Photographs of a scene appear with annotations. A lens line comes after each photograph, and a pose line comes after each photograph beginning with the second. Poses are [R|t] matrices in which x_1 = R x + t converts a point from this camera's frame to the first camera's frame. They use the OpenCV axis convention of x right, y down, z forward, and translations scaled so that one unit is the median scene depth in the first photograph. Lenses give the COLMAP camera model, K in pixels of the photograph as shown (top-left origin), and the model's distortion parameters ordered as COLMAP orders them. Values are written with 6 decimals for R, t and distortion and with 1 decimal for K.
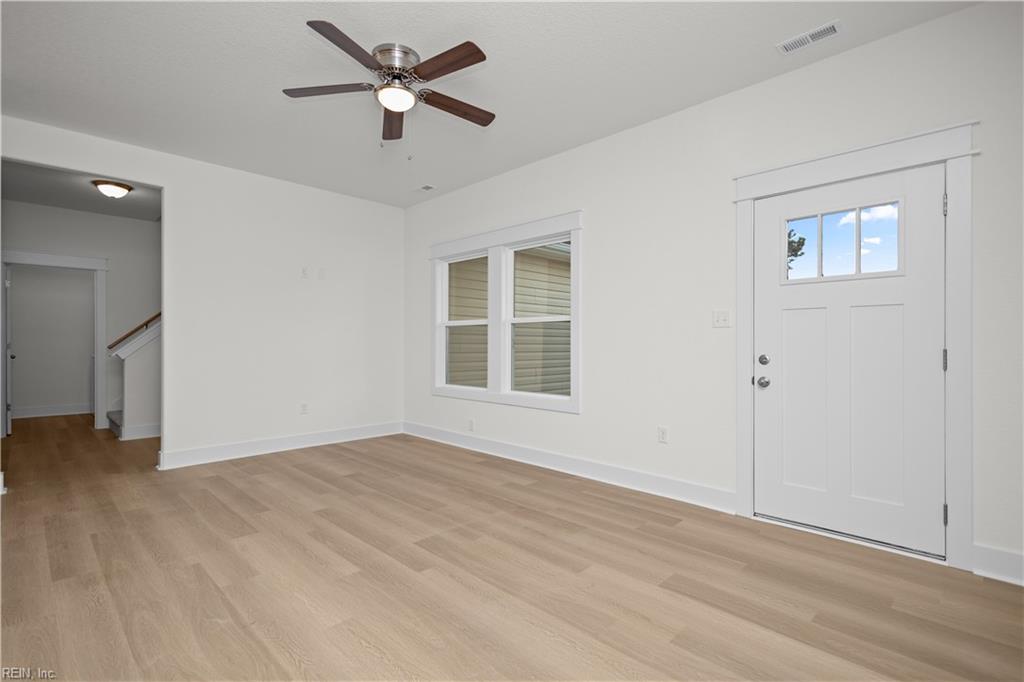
lens RADIAL K [[481.1, 0, 511.4], [0, 481.1, 345.6], [0, 0, 1]] dist [0.001500, -0.000077]
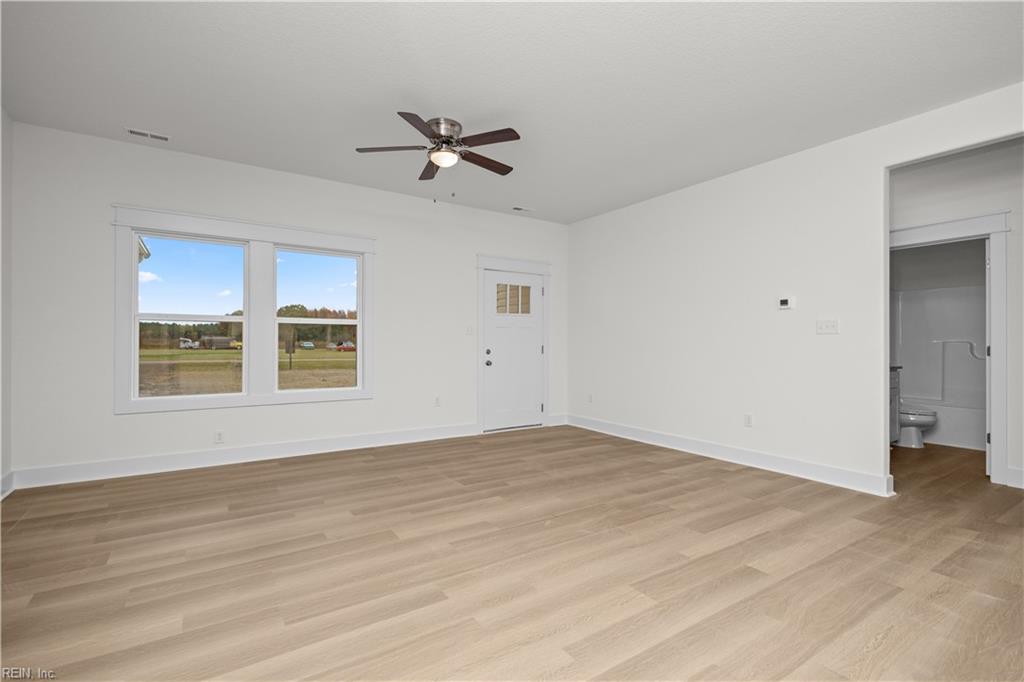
lens RADIAL K [[481.1, 0, 511.4], [0, 481.1, 345.6], [0, 0, 1]] dist [0.001500, -0.000077]
pose [[0.196236, -0.003868, 0.980549, -1.378743], [0.003584, 0.999988, 0.003227, -0.001390], [-0.980550, 0.002881, 0.196248, 0.523625]]
